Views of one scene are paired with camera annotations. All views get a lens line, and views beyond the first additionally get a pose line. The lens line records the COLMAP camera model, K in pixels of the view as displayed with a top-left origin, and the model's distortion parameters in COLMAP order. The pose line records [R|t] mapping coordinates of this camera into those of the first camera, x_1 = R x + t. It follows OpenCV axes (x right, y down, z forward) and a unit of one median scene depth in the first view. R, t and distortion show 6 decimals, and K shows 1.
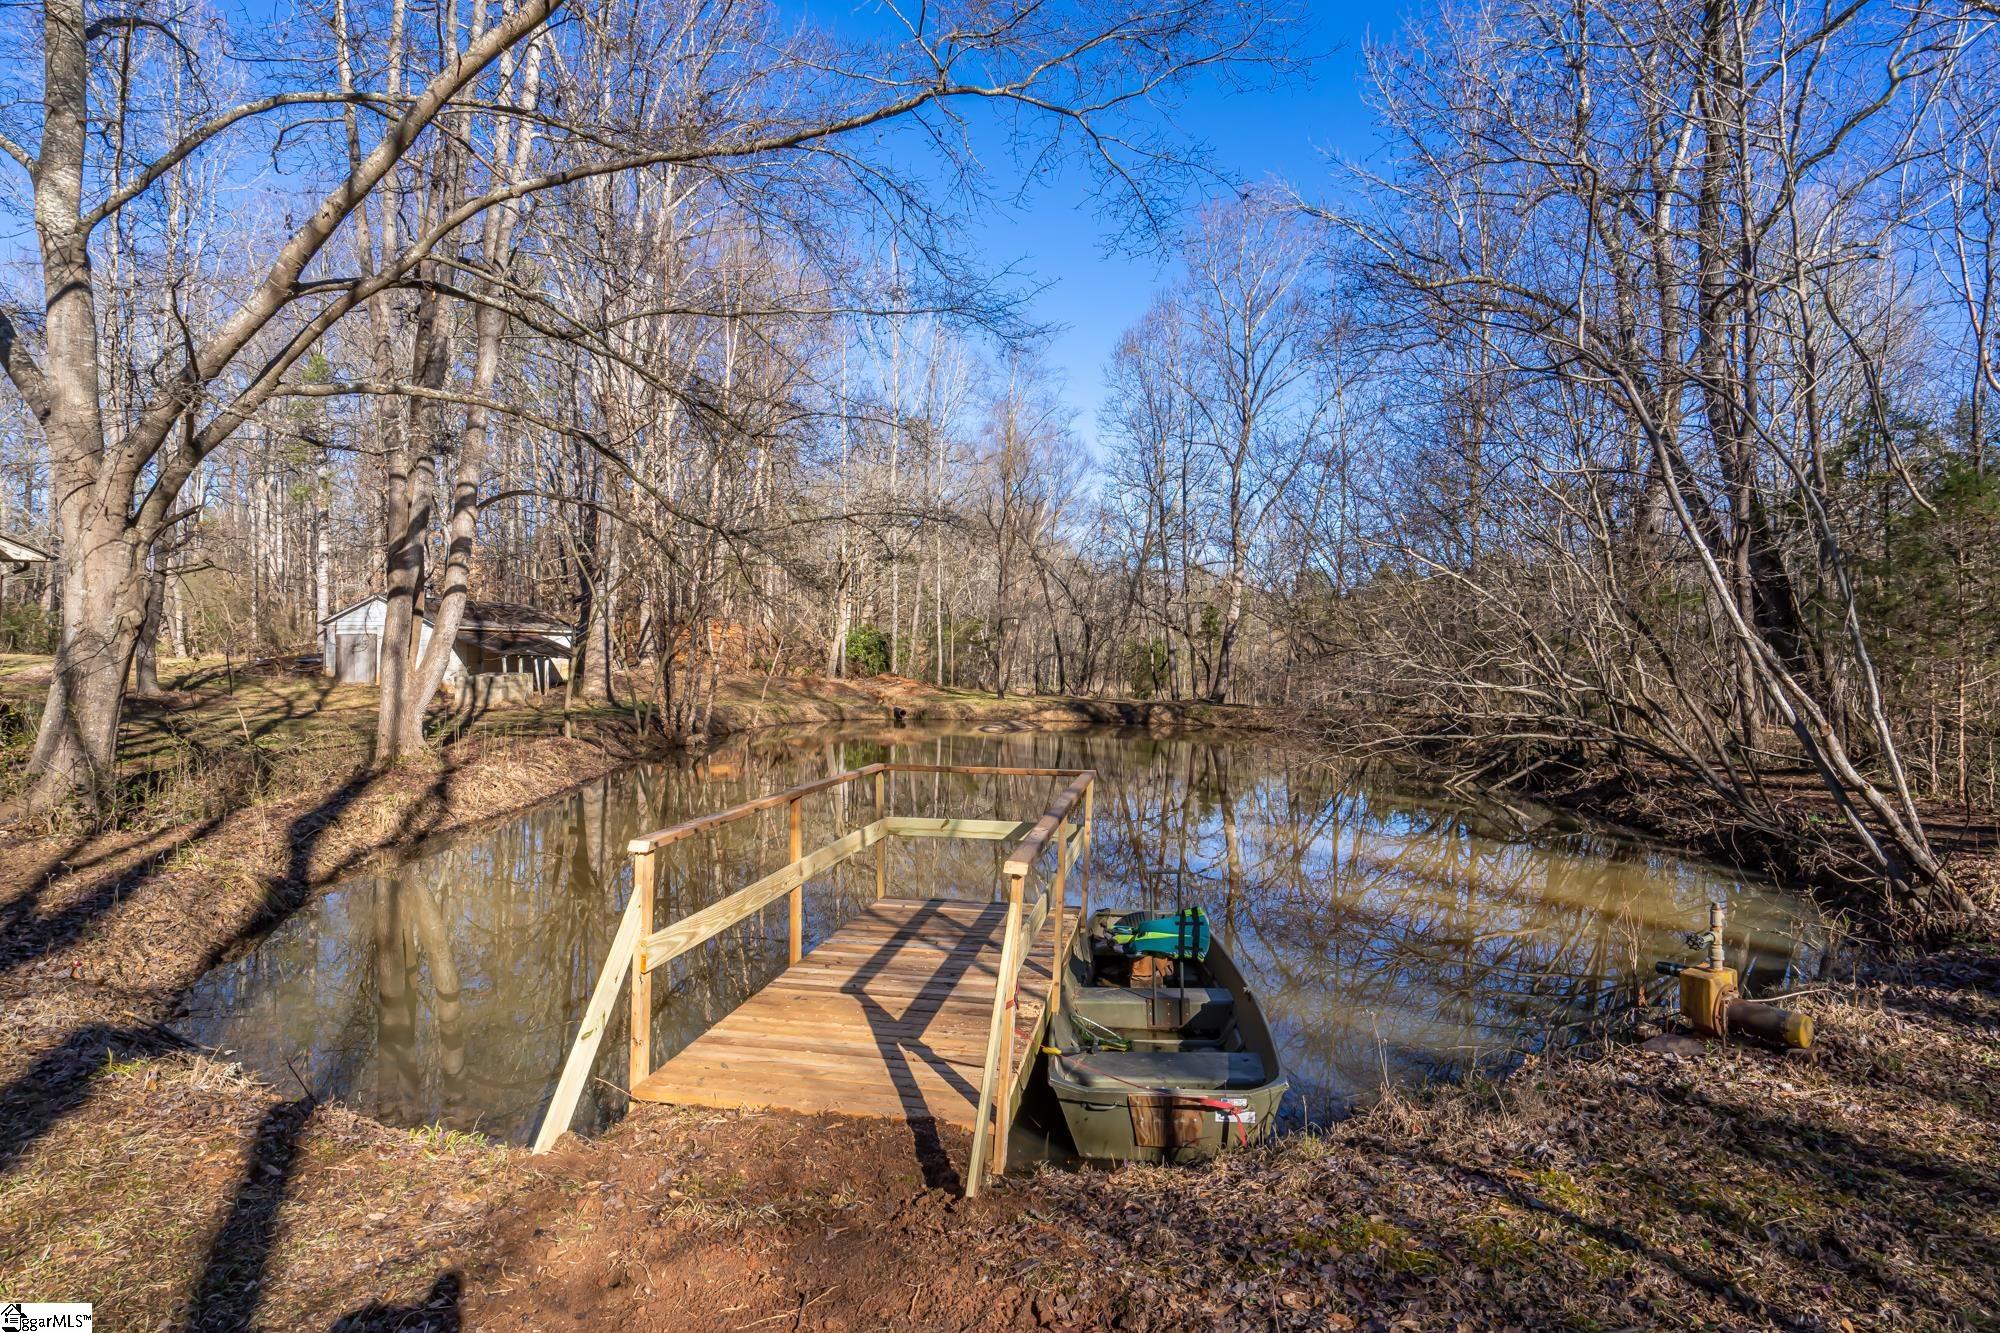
lens RADIAL K [[1035.8, 0, 999.9], [0, 1035.8, 669.6], [0, 0, 1]] dist [-0.000319, -0.000012]
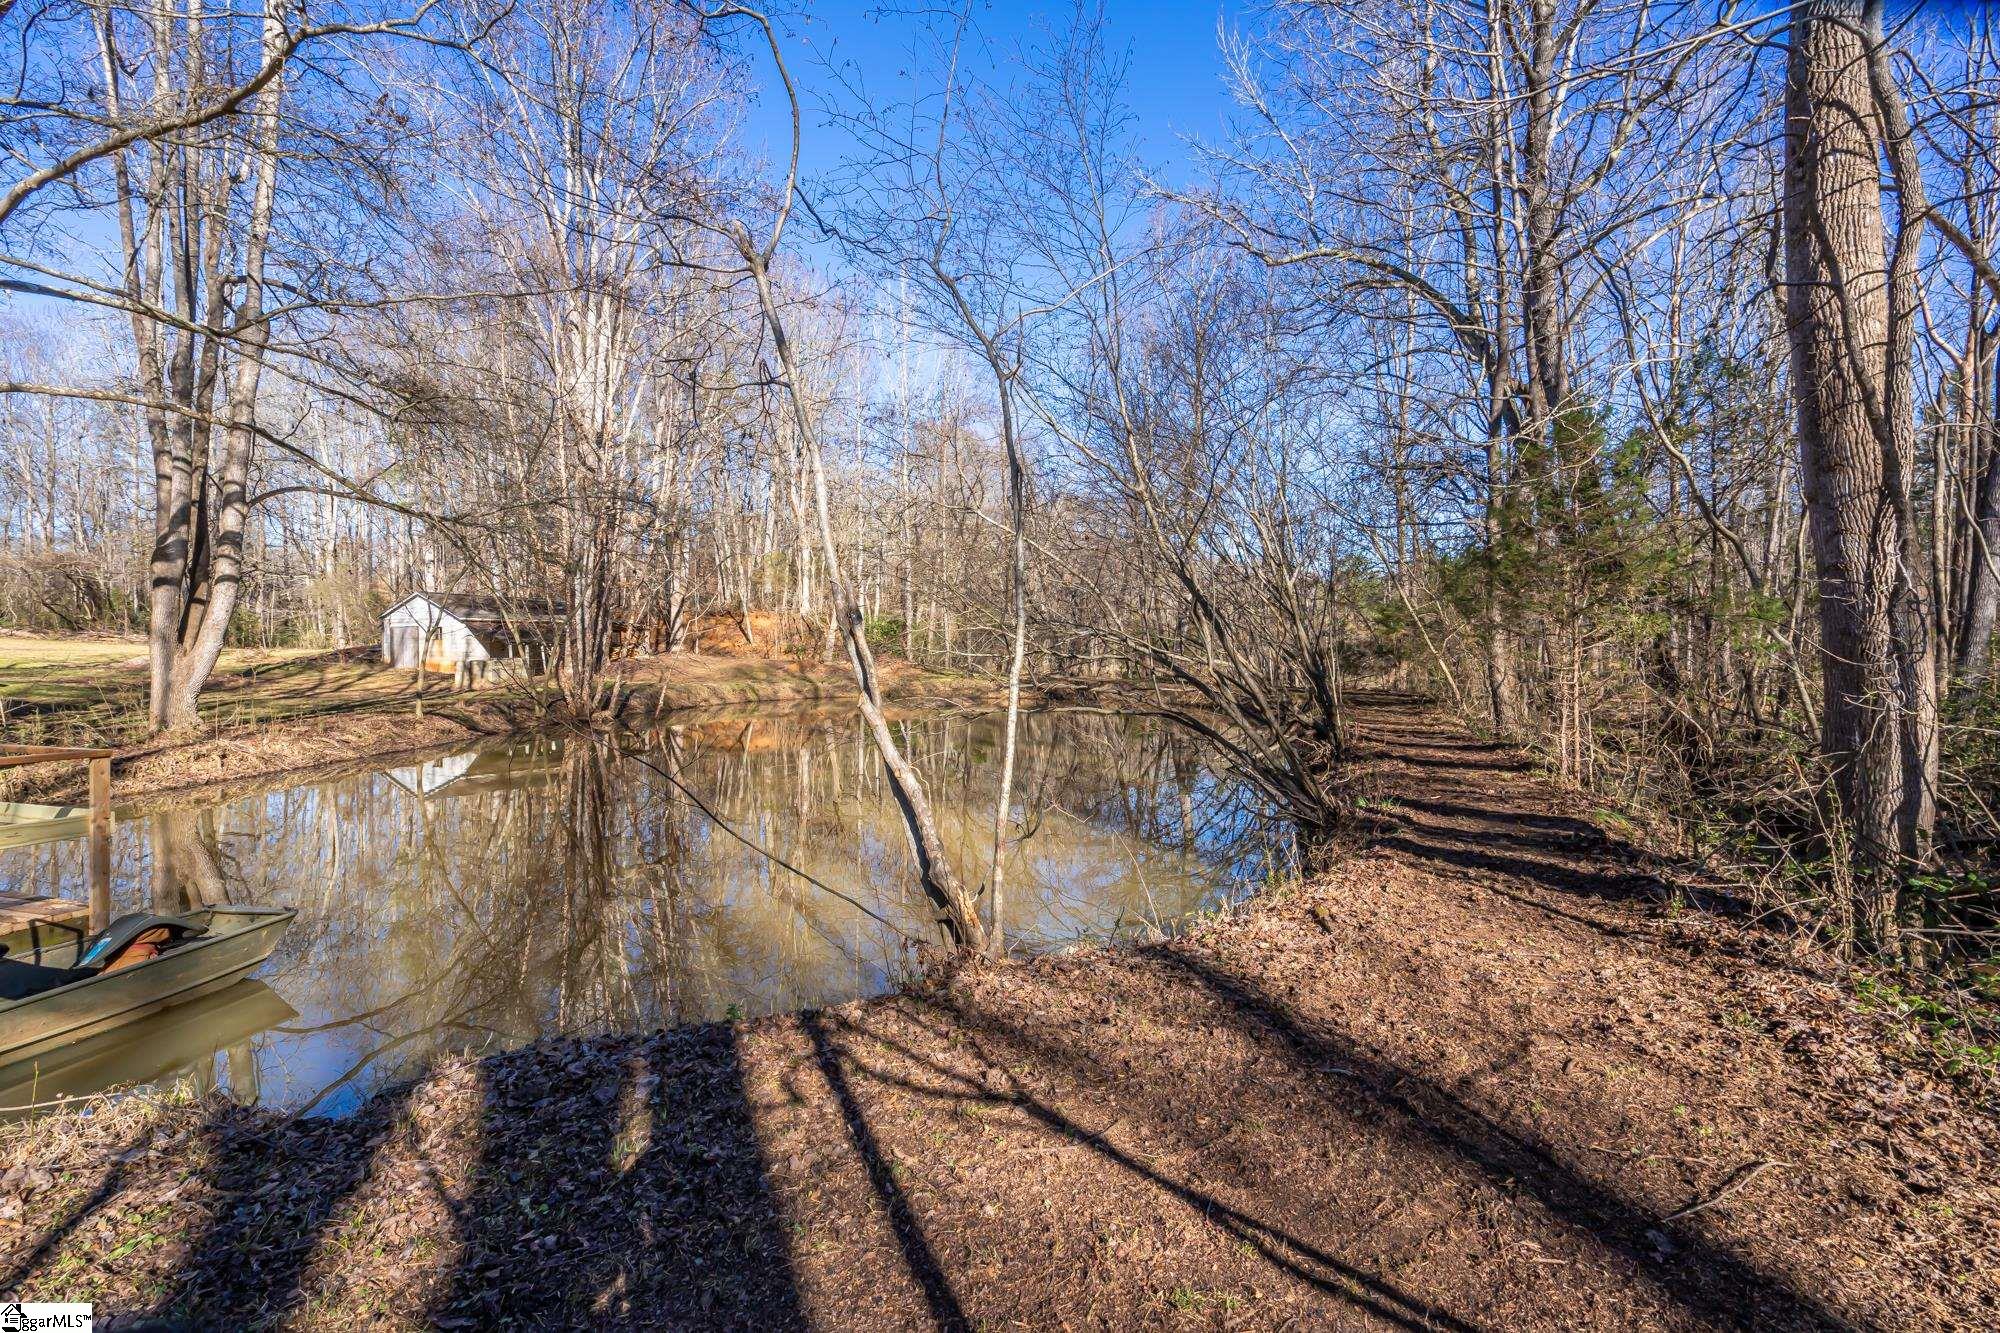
lens RADIAL K [[907.9, 0, 1000.0], [0, 907.9, 664.9], [0, 0, 1]] dist [-0.000454, -0.000144]
pose [[0.992789, -0.008668, -0.119559, 0.242103], [0.010084, 0.999886, 0.011246, 0.006245], [0.119447, -0.012370, 0.992763, 0.089344]]
